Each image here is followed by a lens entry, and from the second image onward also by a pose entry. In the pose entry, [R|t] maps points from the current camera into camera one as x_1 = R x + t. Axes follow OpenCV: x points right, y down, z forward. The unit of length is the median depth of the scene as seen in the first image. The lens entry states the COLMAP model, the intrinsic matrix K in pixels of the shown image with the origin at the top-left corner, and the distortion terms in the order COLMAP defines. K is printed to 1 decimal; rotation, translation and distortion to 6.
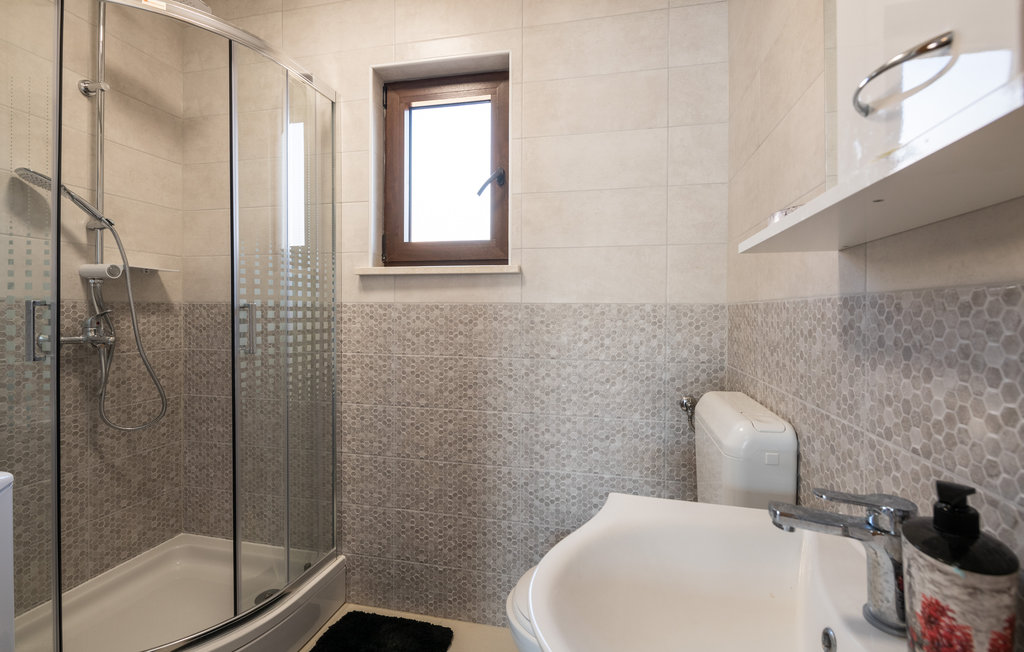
lens RADIAL K [[479.4, 0, 483.9], [0, 479.4, 320.3], [0, 0, 1]] dist [0.013388, -0.007541]
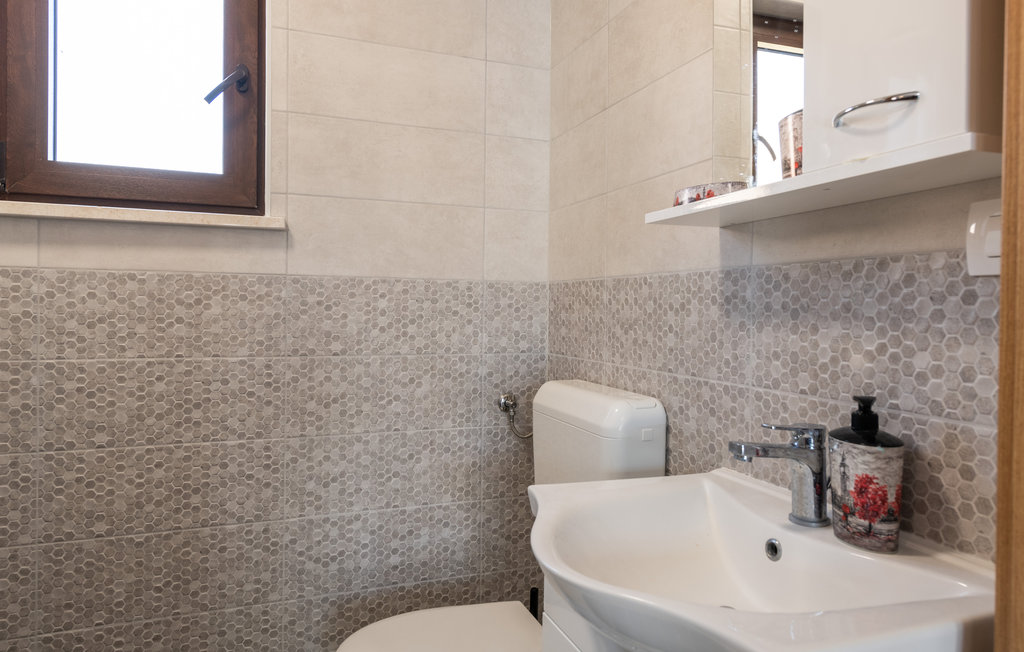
lens RADIAL K [[754.3, 0, 512.0], [0, 754.3, 326.0], [0, 0, 1]] dist [0.048996, -0.036134]
pose [[0.812355, -0.006390, 0.583128, -0.309218], [0.001935, 0.999964, 0.008262, 0.030364], [-0.583160, -0.005583, 0.812338, -0.054968]]
